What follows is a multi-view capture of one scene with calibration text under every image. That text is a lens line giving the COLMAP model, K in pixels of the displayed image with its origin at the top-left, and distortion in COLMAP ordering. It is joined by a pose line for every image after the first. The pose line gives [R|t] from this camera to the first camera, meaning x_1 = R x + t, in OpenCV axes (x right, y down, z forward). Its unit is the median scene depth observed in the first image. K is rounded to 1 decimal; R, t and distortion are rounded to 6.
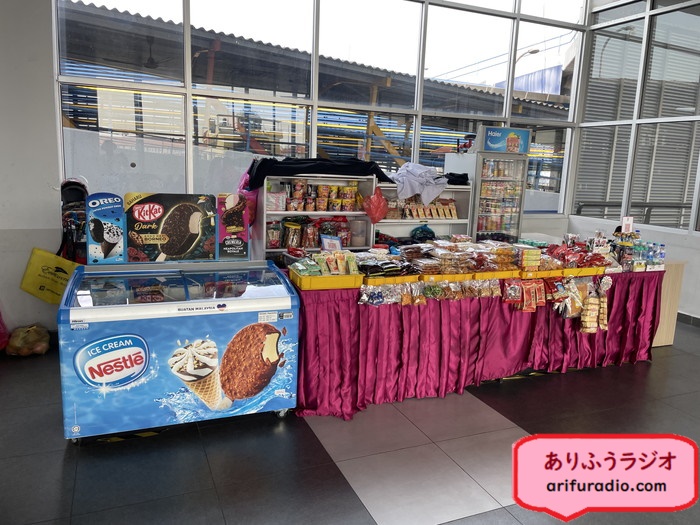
lens RADIAL K [[528.4, 0, 350.4], [0, 528.4, 261.7], [0, 0, 1]] dist [0.052043, -0.049878]
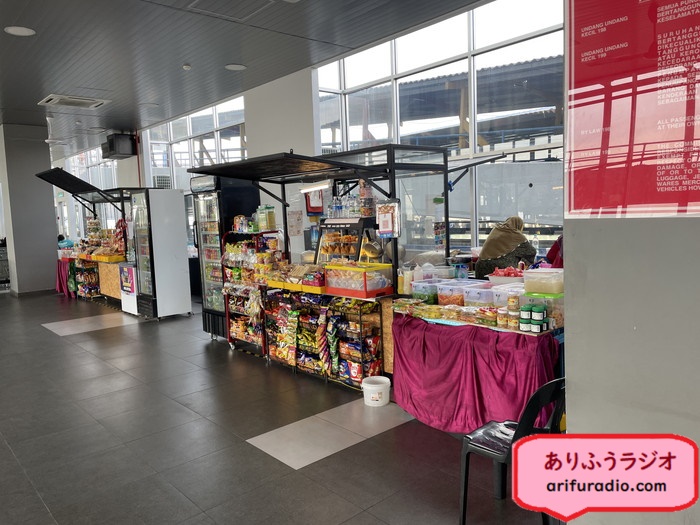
lens RADIAL K [[528.4, 0, 351.4], [0, 528.4, 265.6], [0, 0, 1]] dist [0.052043, -0.049878]
pose [[0.315081, 0.037123, -0.948338, 1.145076], [-0.109510, 0.993982, 0.002526, 0.091435], [0.942726, 0.103057, 0.317250, 0.436228]]
